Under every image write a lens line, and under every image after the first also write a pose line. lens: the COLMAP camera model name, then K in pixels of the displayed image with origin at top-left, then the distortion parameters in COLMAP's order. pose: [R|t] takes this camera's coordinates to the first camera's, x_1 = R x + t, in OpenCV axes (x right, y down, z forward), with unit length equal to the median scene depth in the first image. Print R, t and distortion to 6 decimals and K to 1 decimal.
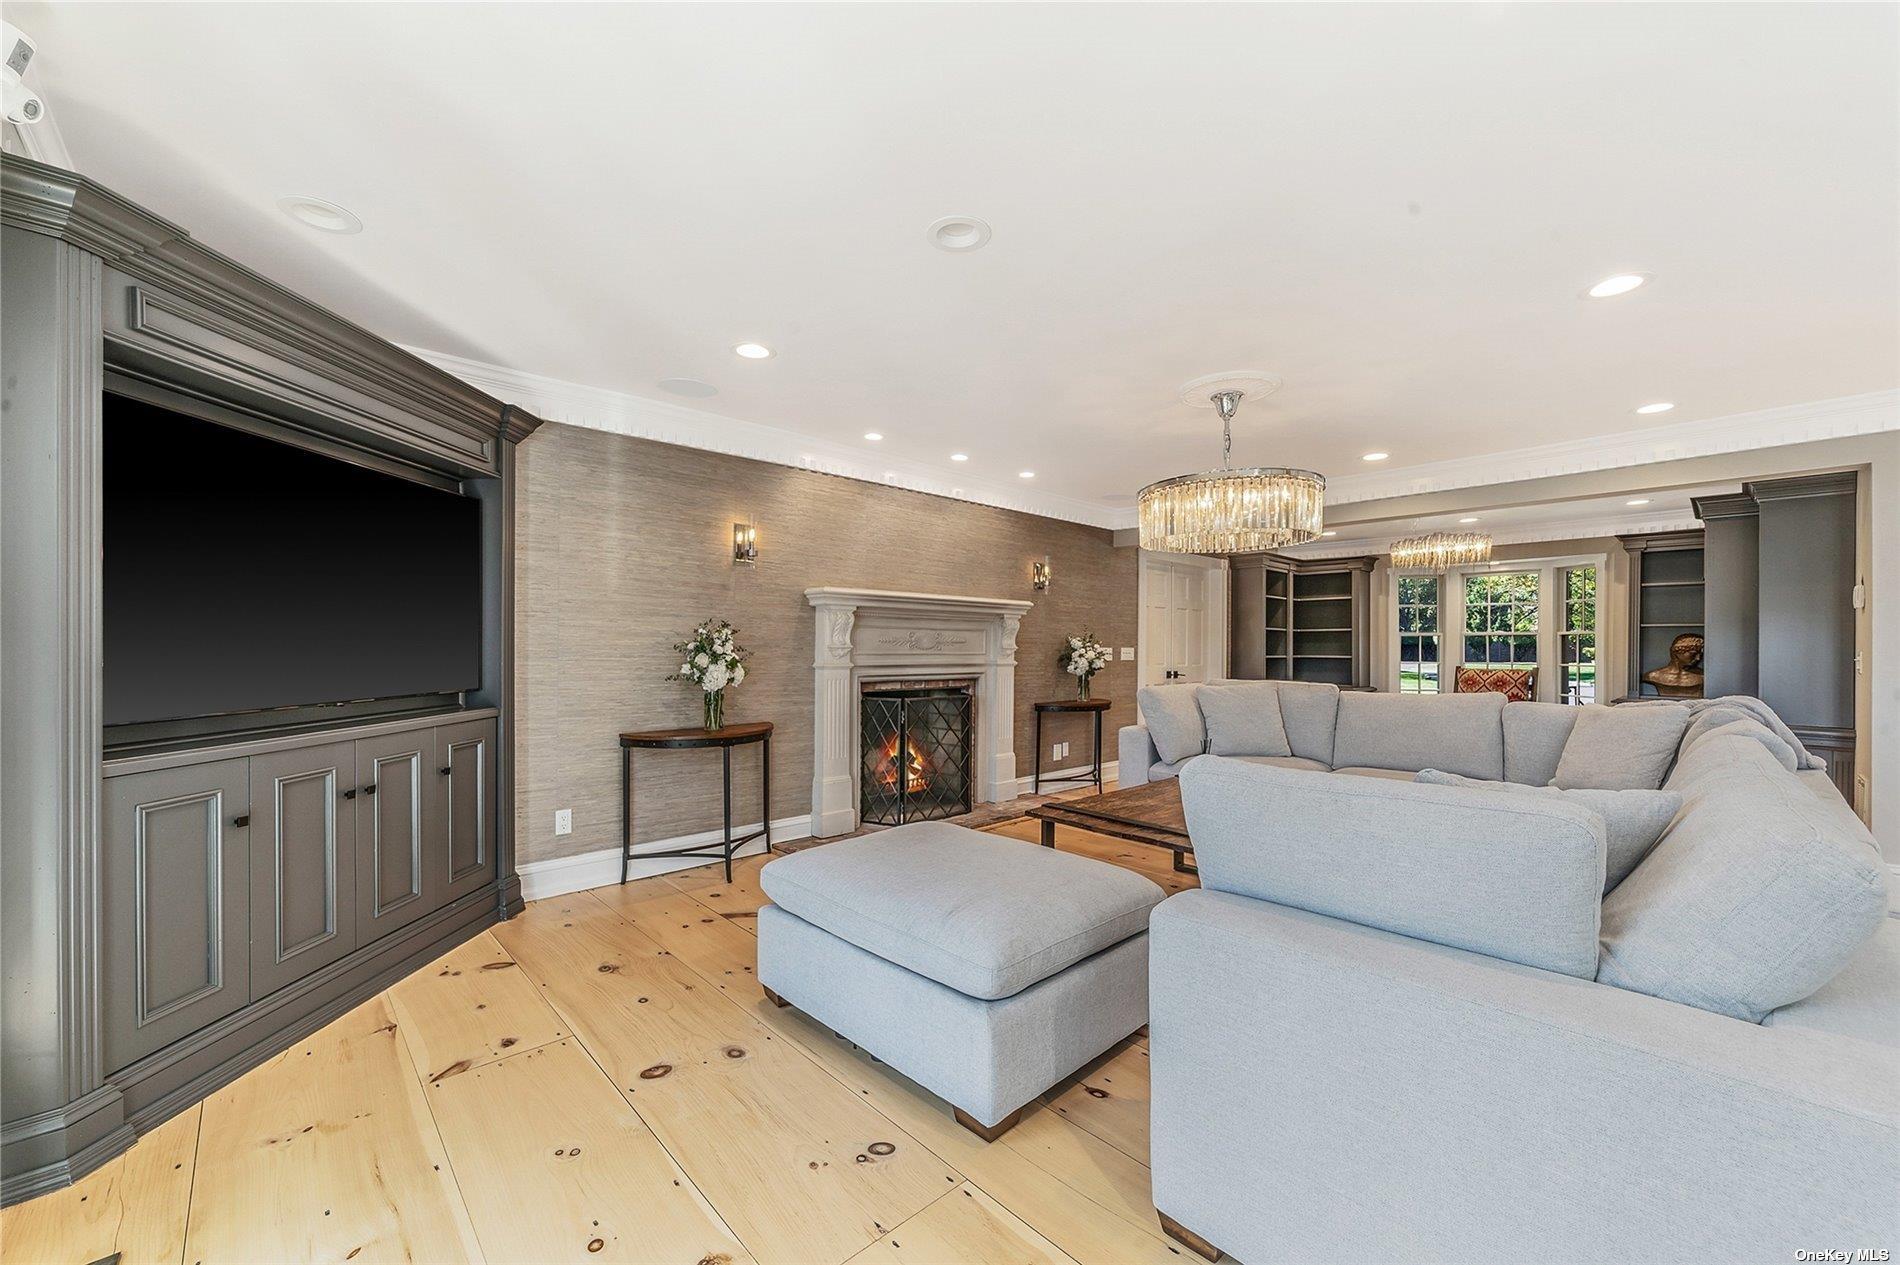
lens RADIAL K [[700.0, 0, 941.5], [0, 700.0, 634.3], [0, 0, 1]] dist [-0.000206, -0.000004]
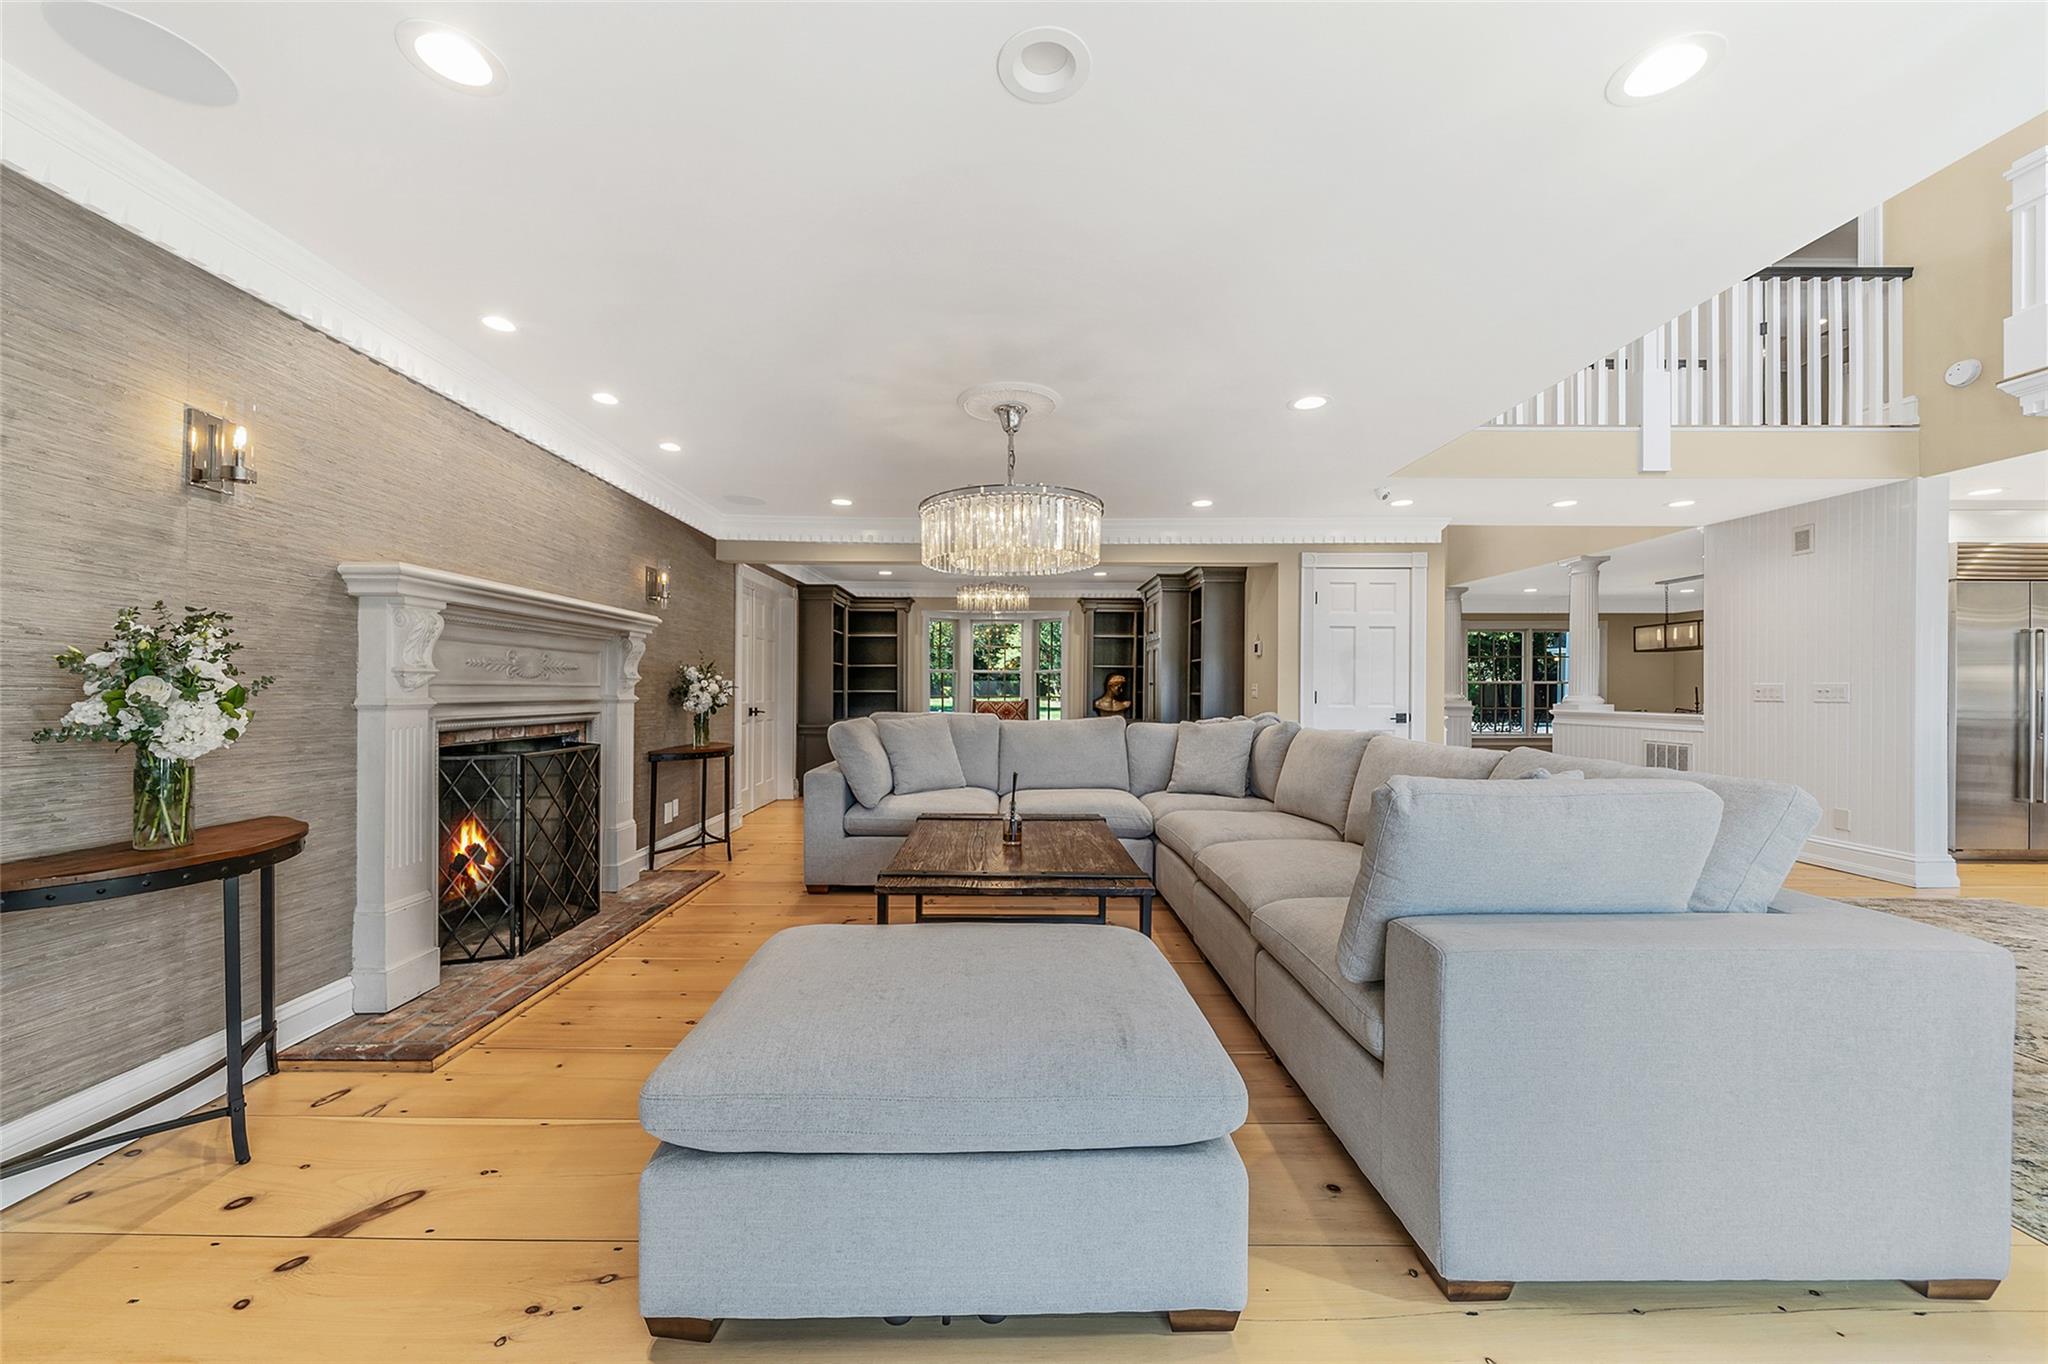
lens RADIAL K [[738.5, 0, 995.8], [0, 738.5, 680.5], [0, 0, 1]] dist [-0.000303, 0.000009]
pose [[0.702255, 0.006407, 0.711896, -0.226880], [-0.015203, 0.999866, 0.005998, 0.014250], [-0.711763, -0.015035, 0.702259, 0.220267]]
